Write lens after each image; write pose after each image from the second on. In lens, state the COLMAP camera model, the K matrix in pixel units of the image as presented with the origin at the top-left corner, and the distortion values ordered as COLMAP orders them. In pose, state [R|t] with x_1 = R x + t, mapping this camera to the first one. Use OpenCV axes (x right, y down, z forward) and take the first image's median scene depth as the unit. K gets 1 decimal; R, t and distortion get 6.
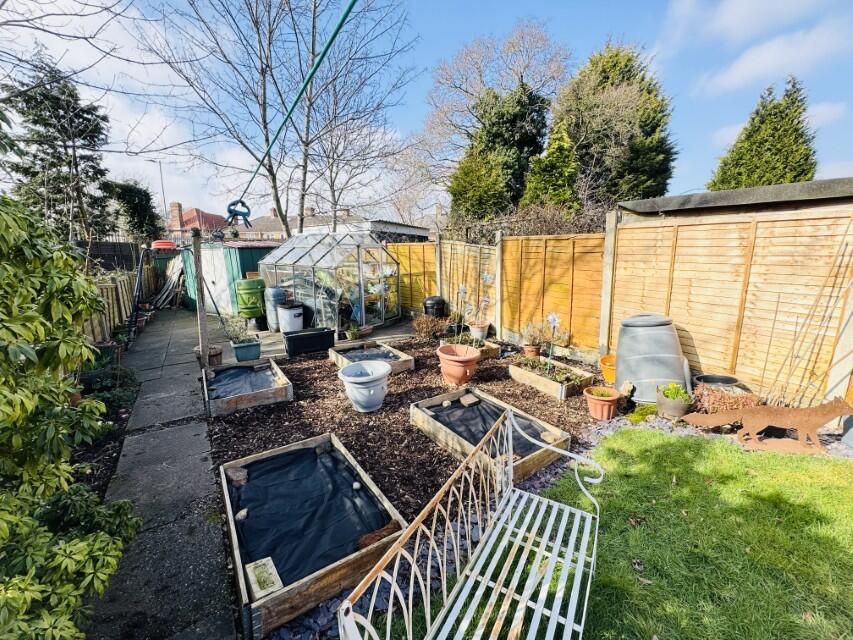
lens RADIAL K [[345.7, 0, 426.5], [0, 345.7, 320.0], [0, 0, 1]] dist [-0.000009, -0.000105]
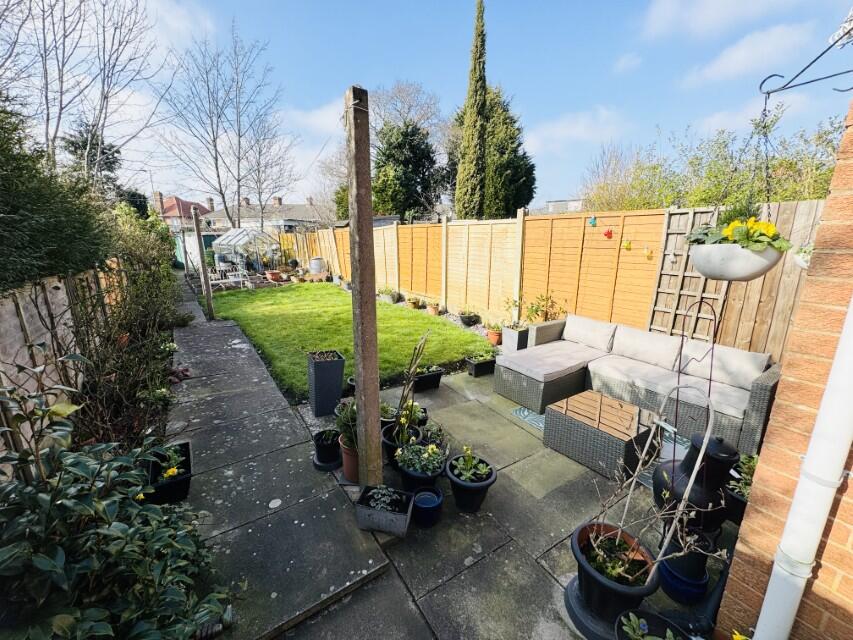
lens RADIAL K [[341.7, 0, 426.5], [0, 341.7, 320.0], [0, 0, 1]] dist [0.000112, 0.000072]
pose [[0.999127, -0.003745, 0.041616, 0.444958], [0.001810, 0.998920, 0.046432, 0.128177], [-0.041745, -0.046316, 0.998054, -0.705939]]
